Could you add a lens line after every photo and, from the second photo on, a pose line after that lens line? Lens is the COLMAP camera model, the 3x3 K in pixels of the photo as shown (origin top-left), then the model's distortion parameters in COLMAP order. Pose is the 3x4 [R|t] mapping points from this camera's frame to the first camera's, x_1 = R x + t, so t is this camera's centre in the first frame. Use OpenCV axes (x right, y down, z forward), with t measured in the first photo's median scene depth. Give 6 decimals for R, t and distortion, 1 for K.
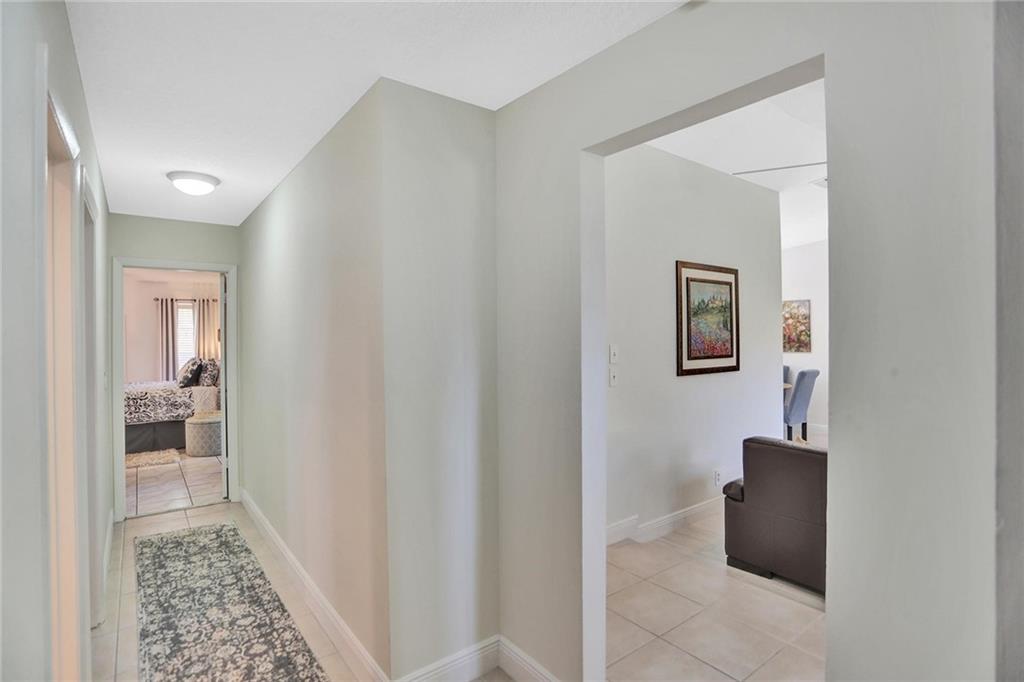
lens RADIAL K [[510.0, 0, 511.2], [0, 510.0, 333.9], [0, 0, 1]] dist [-0.070214, 0.031344]
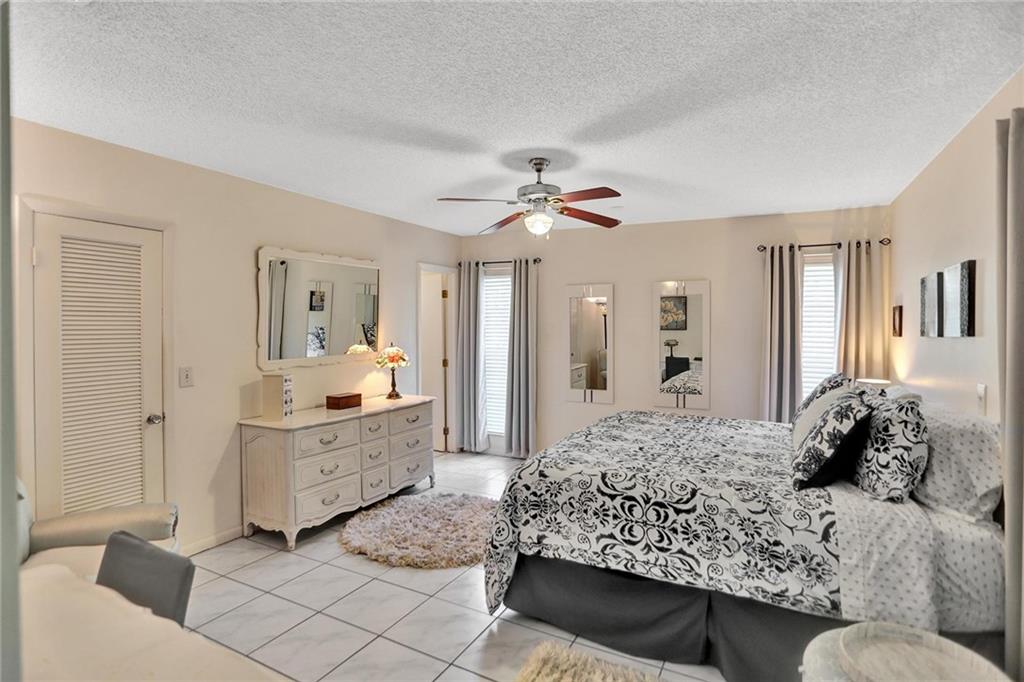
lens RADIAL K [[510.0, 0, 511.2], [0, 510.0, 333.9], [0, 0, 1]] dist [-0.070214, 0.031344]
pose [[0.424481, 0.025425, -0.905080, -0.455264], [-0.005725, 0.999661, 0.025397, 0.006324], [0.905419, -0.005599, 0.424483, 0.697109]]
